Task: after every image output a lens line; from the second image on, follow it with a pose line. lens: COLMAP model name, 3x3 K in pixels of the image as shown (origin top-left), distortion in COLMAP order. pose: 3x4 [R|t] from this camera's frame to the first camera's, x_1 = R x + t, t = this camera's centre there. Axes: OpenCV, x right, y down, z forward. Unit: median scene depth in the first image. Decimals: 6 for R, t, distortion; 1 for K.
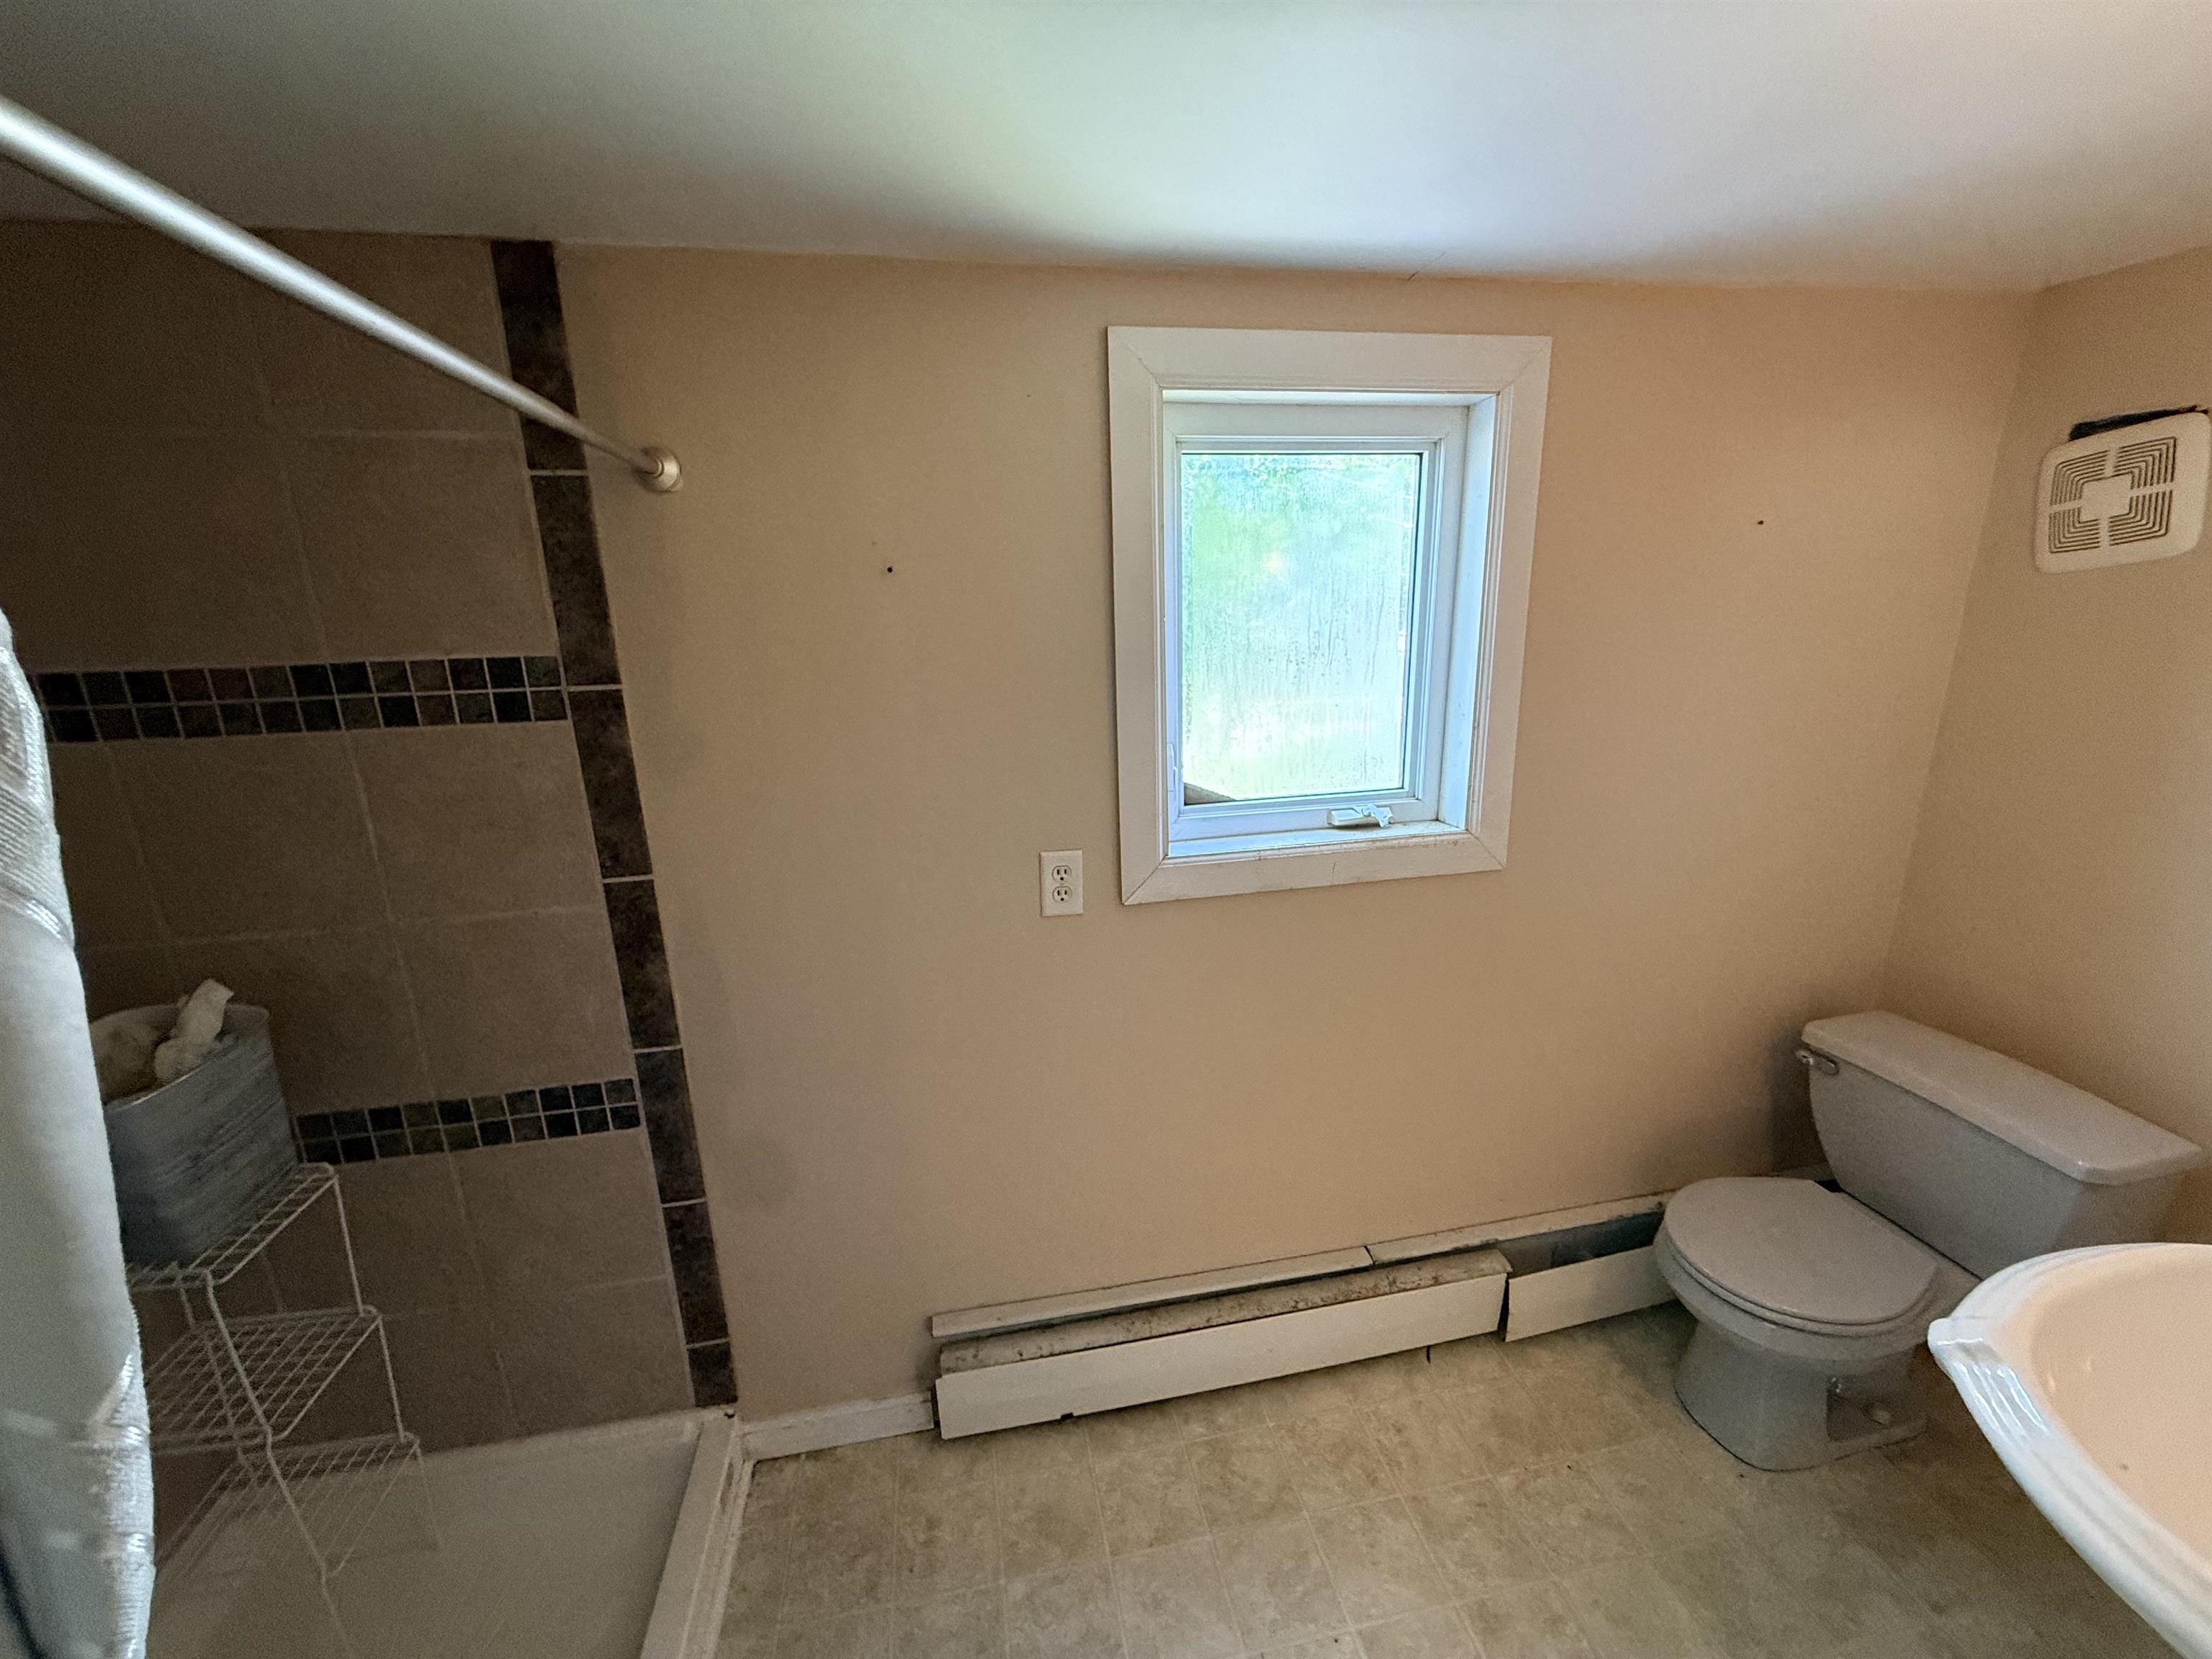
lens RADIAL K [[879.3, 0, 1106.0], [0, 879.3, 829.5], [0, 0, 1]] dist [0.001526, 0.000612]
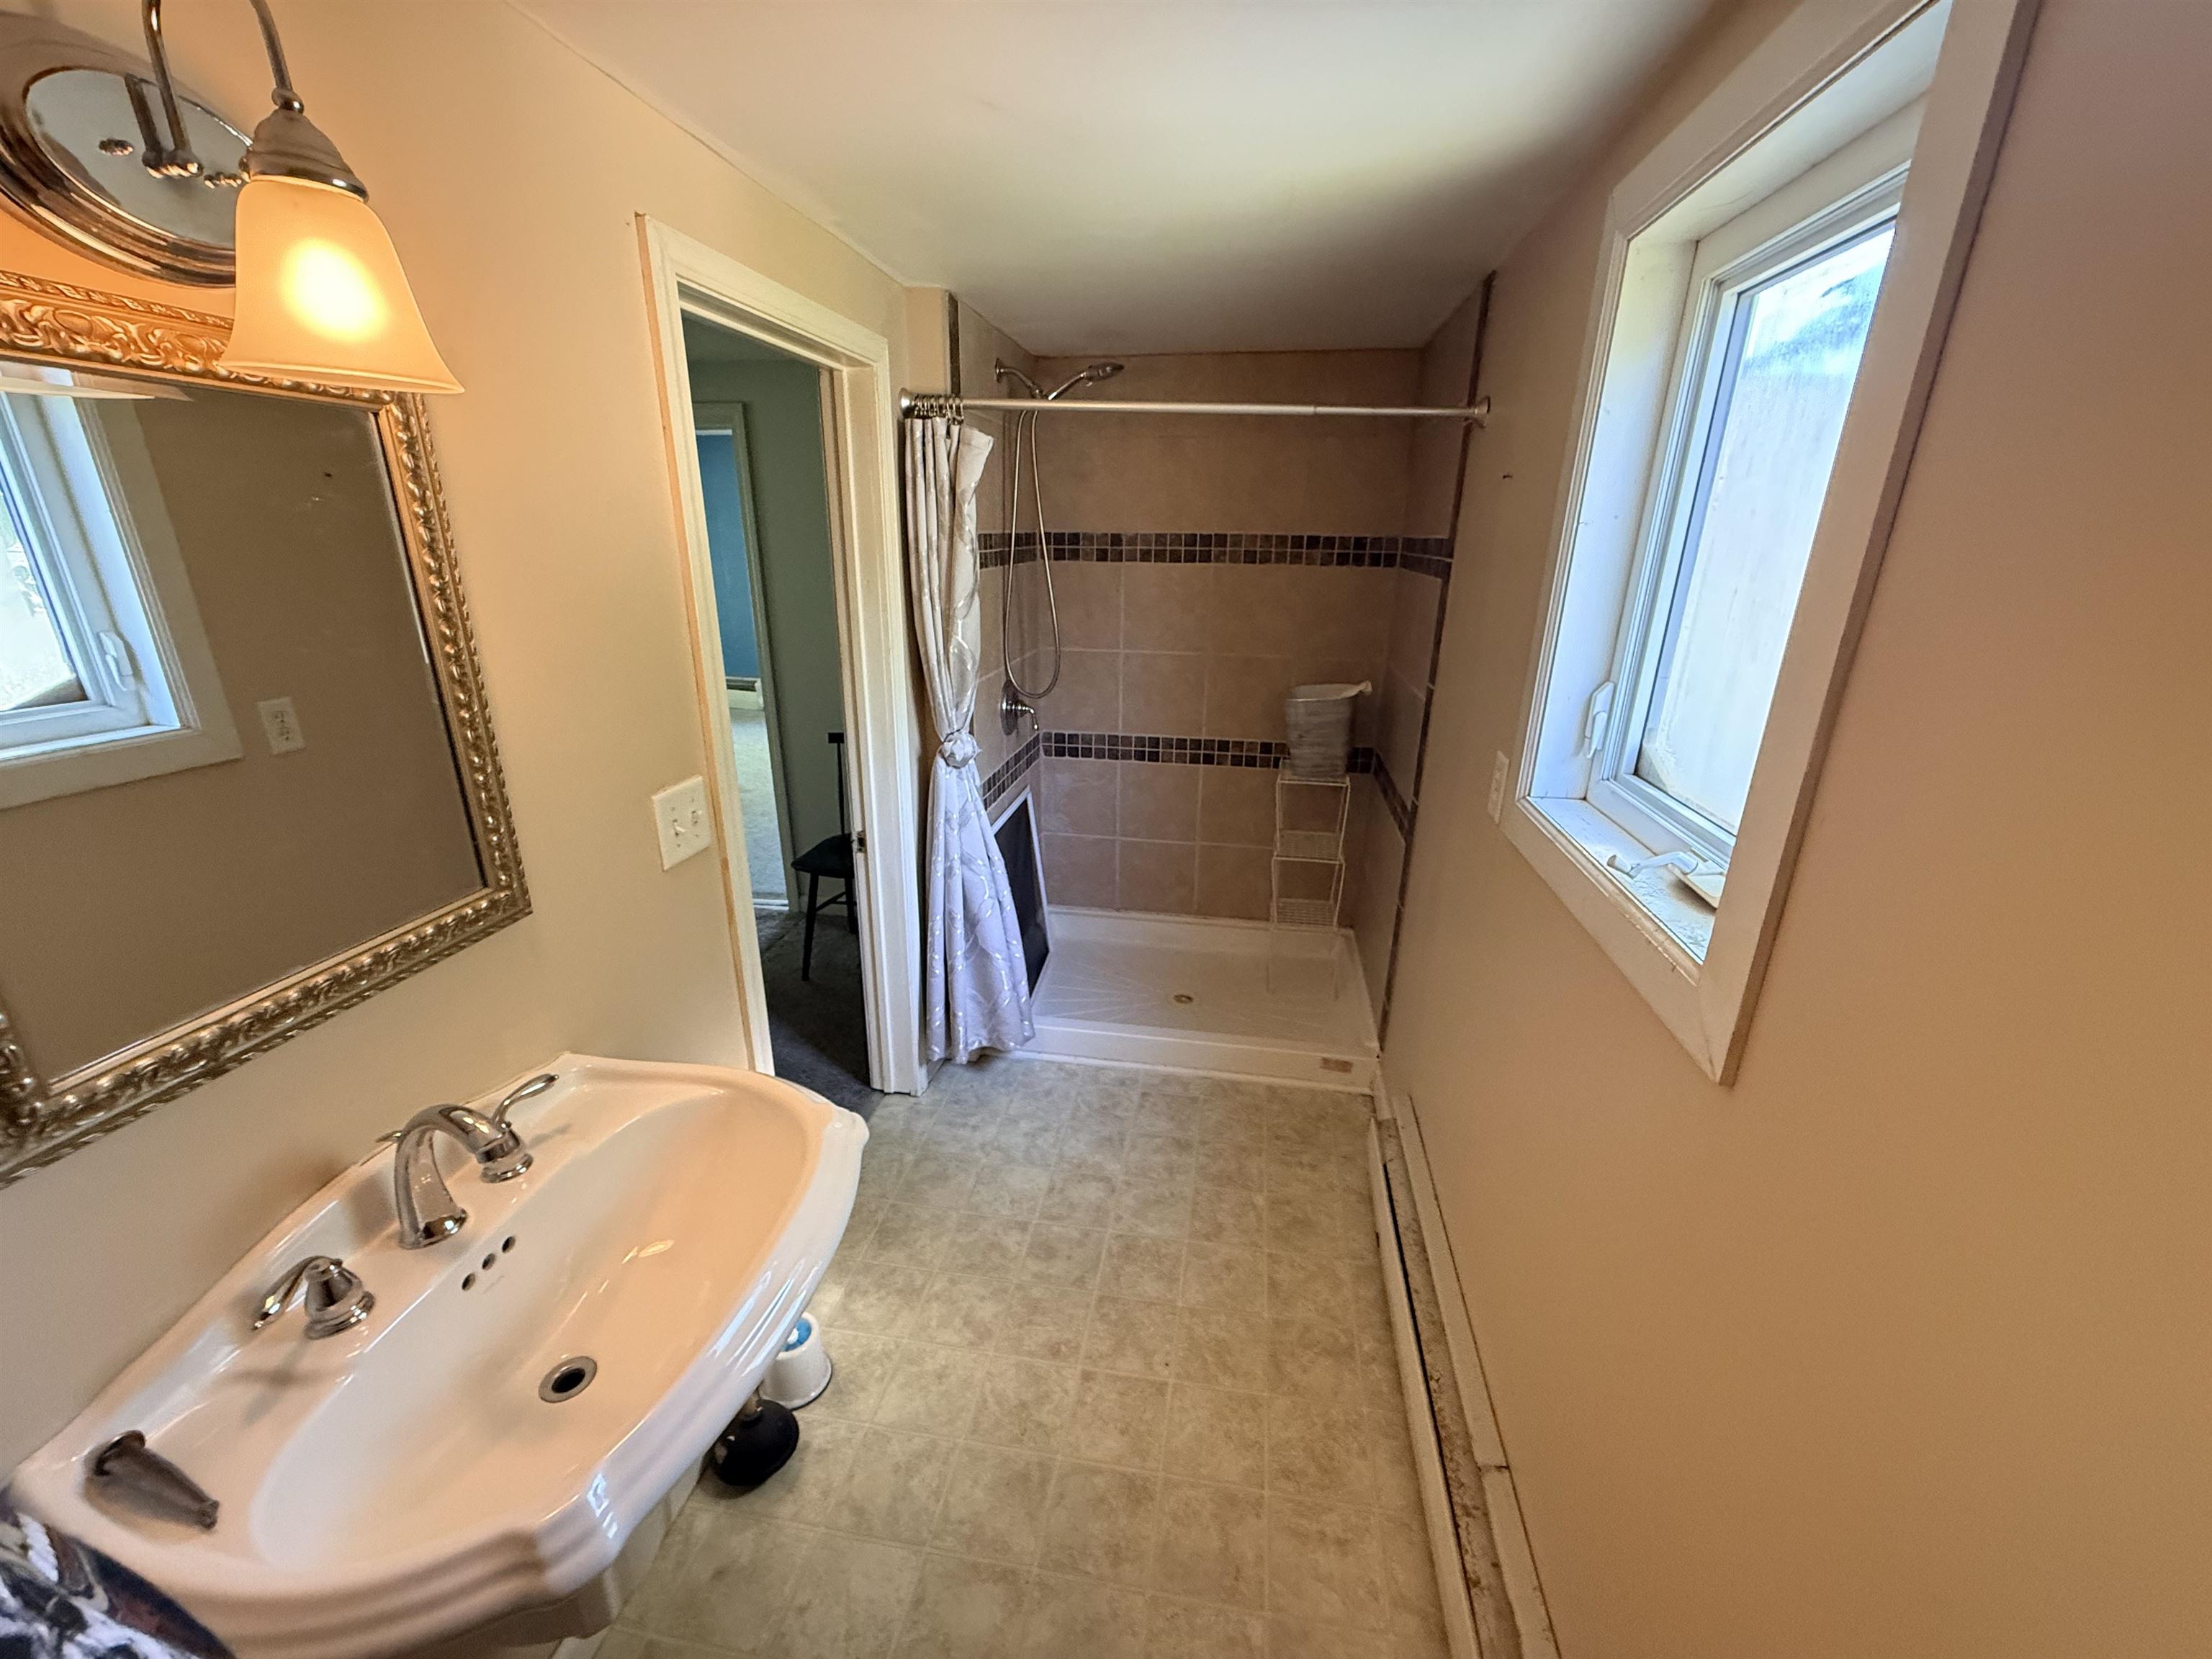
lens RADIAL K [[879.3, 0, 1106.0], [0, 879.3, 829.5], [0, 0, 1]] dist [0.001526, 0.000612]
pose [[-0.344230, 0.322183, -0.881875, 1.061923], [-0.242246, 0.876998, 0.414959, -0.215331], [0.907096, 0.356472, -0.223842, 0.868547]]
